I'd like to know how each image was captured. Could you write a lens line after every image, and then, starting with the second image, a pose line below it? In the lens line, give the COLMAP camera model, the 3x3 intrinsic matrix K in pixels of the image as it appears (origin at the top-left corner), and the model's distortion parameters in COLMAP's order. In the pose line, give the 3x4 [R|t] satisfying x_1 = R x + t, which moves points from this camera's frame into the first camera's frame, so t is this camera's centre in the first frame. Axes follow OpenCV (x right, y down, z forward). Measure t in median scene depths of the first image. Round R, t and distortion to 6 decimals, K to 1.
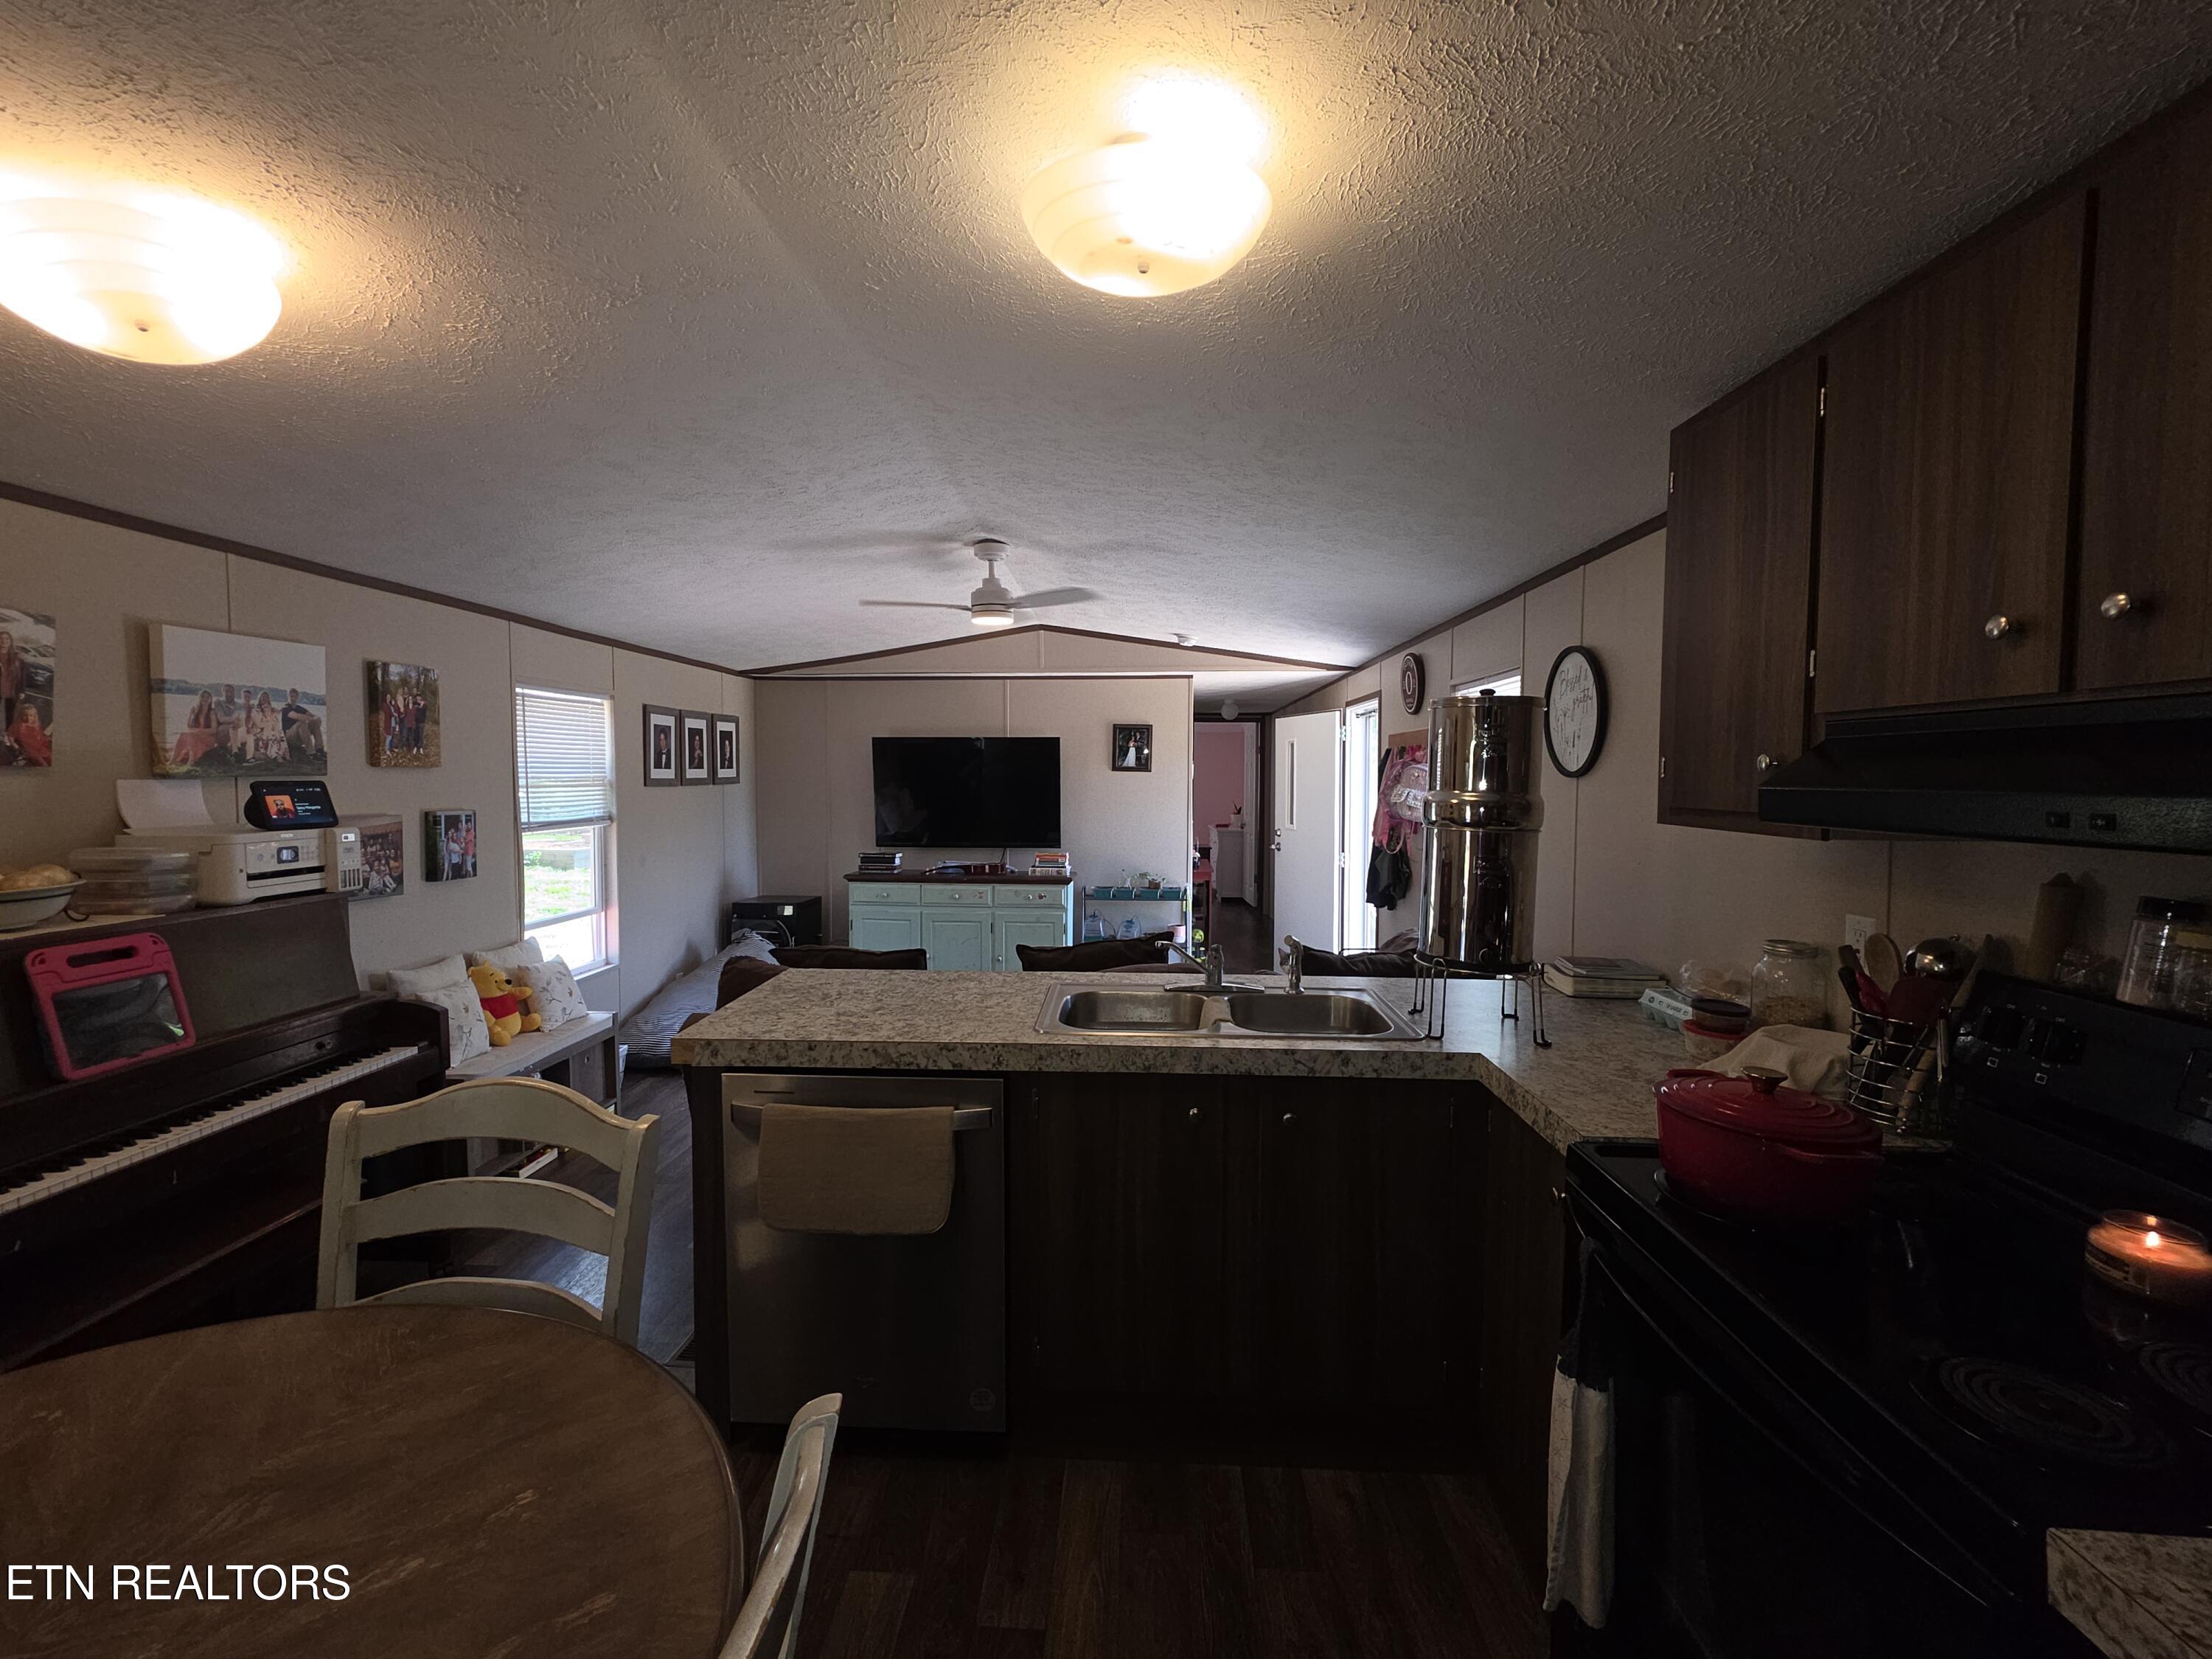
lens RADIAL K [[940.6, 0, 1085.2], [0, 940.6, 822.9], [0, 0, 1]] dist [-0.002756, 0.000977]
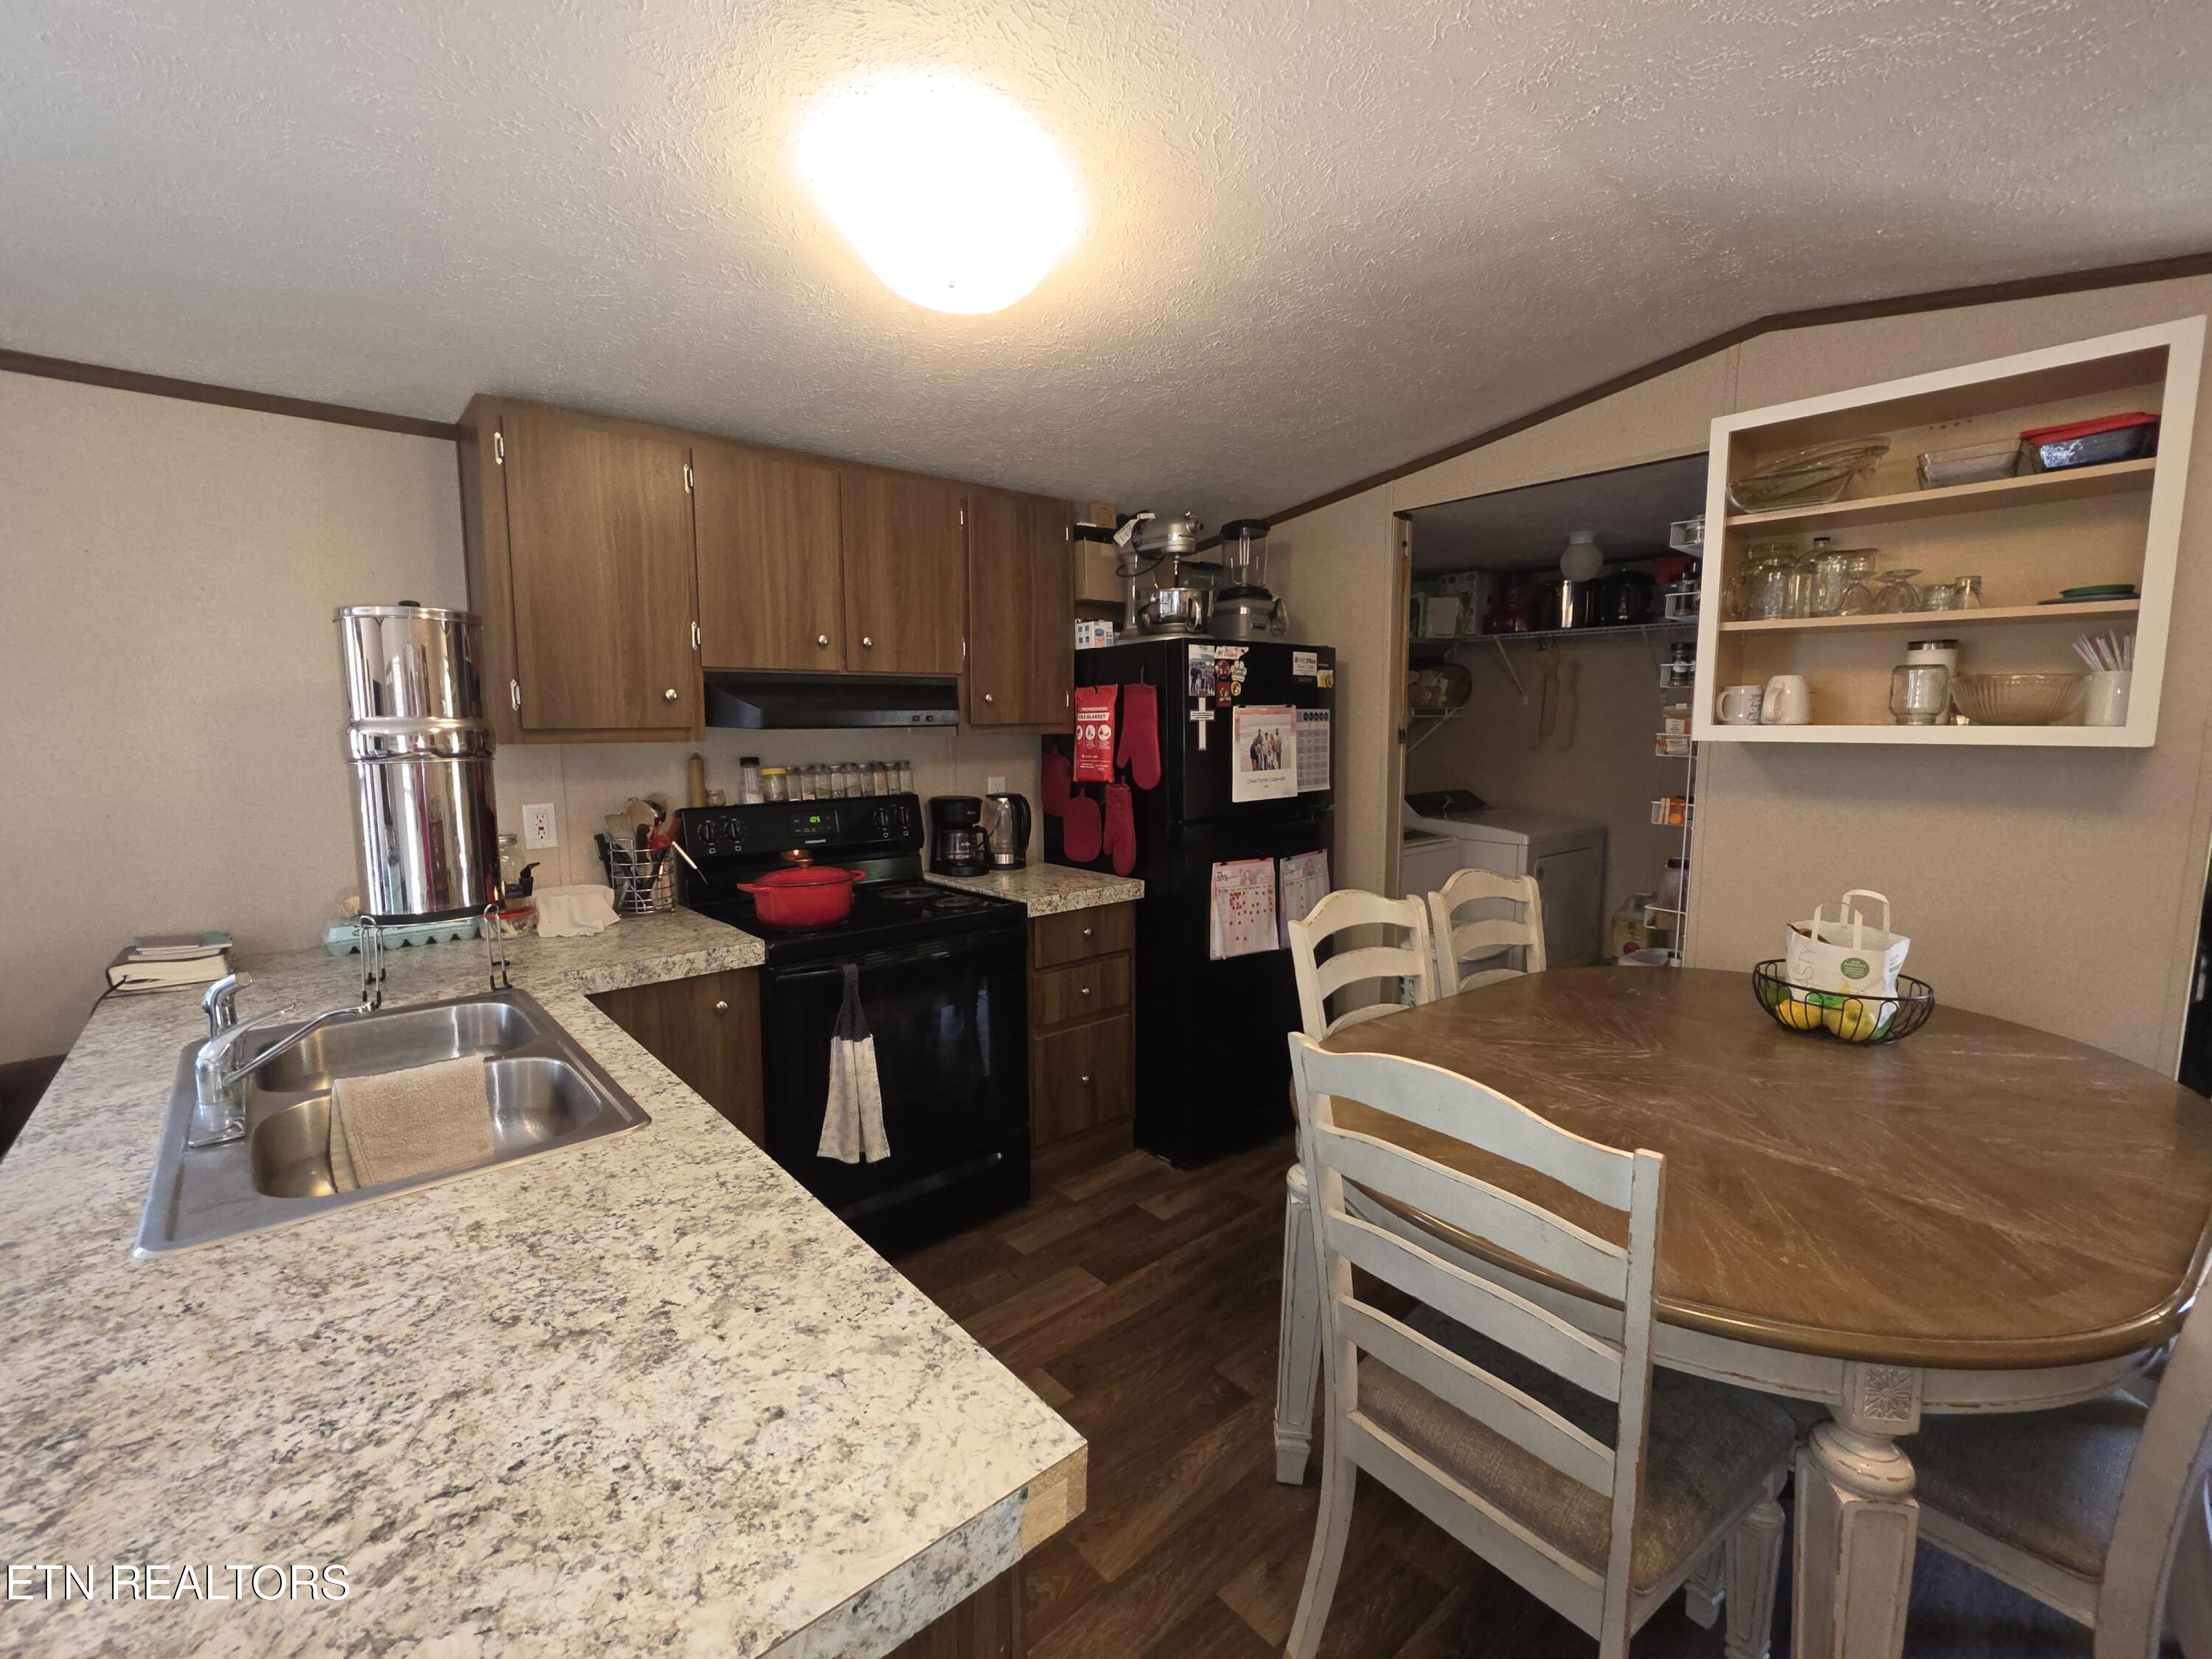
lens RADIAL K [[940.6, 0, 1090.2], [0, 940.6, 822.3], [0, 0, 1]] dist [-0.002756, 0.000977]
pose [[-0.689457, -0.081301, 0.719749, -0.400745], [0.039599, 0.987964, 0.149529, -0.027155], [-0.723243, 0.131595, -0.677940, 0.709177]]
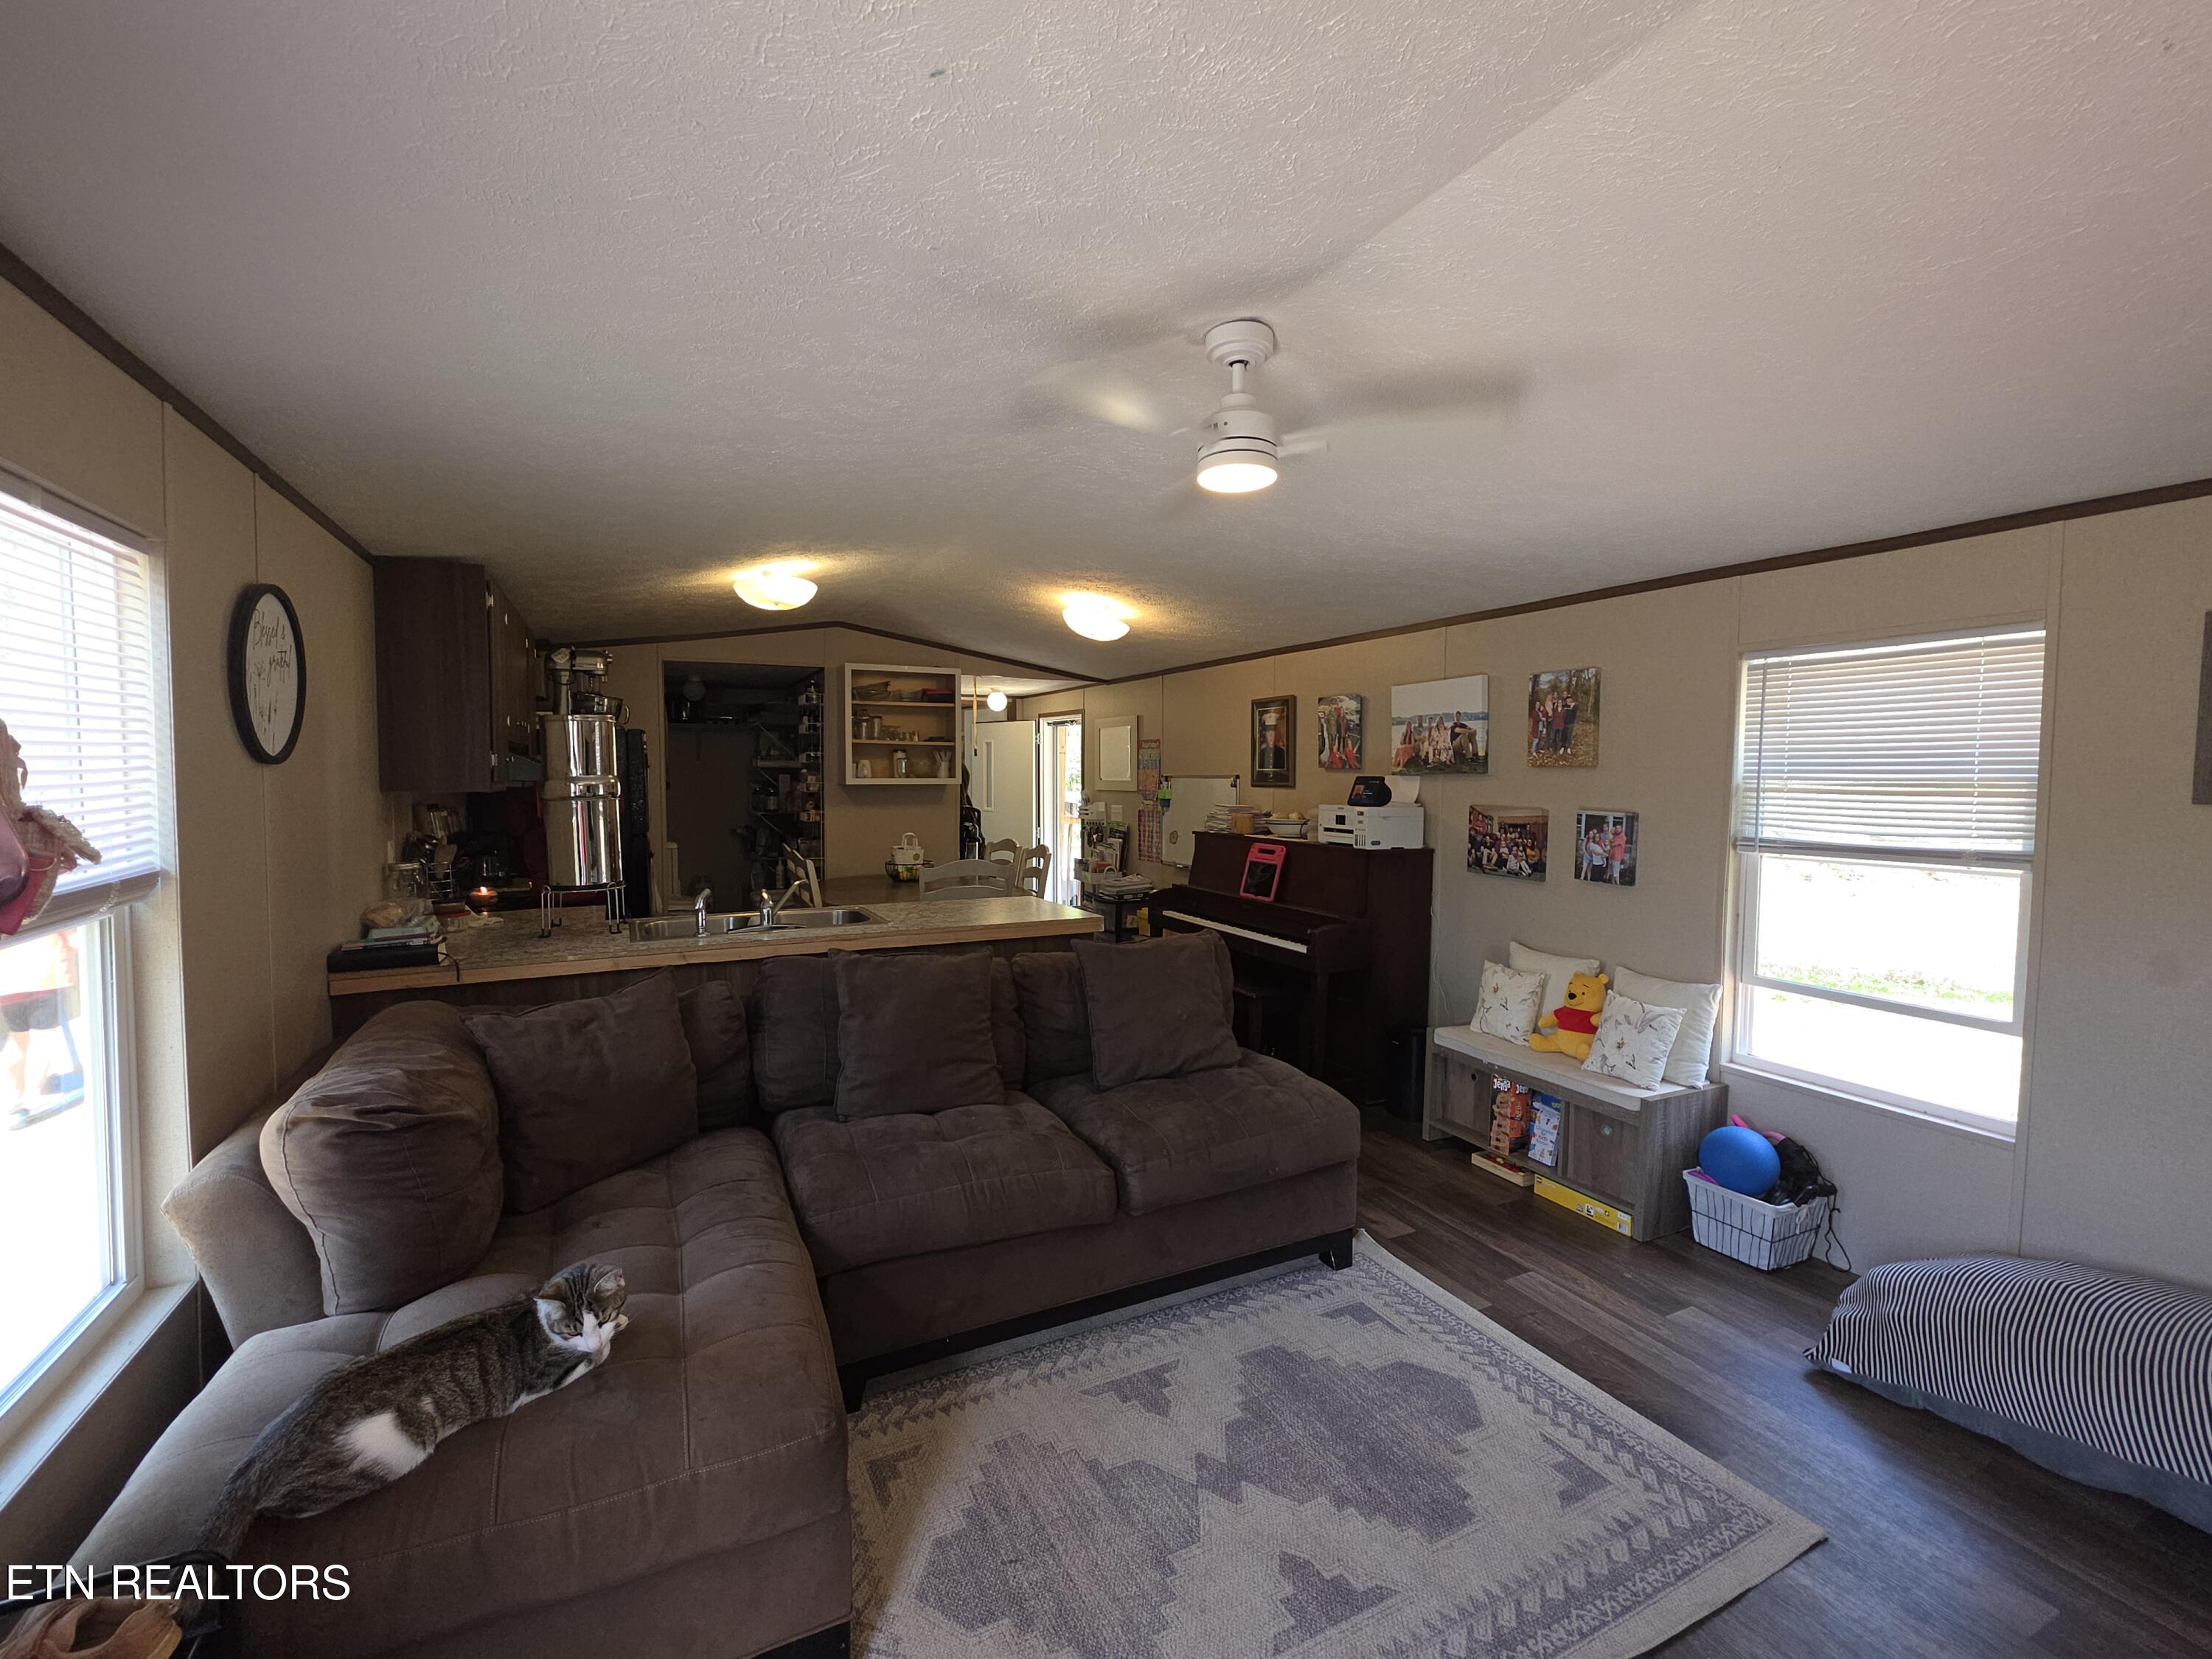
lens RADIAL K [[940.6, 0, 1088.0], [0, 940.6, 824.1], [0, 0, 1]] dist [-0.002756, 0.000977]
pose [[-0.869046, 0.019293, -0.494355, 0.281734], [-0.034026, 0.994542, 0.098630, -0.082374], [0.493560, 0.102535, -0.863646, 1.687409]]
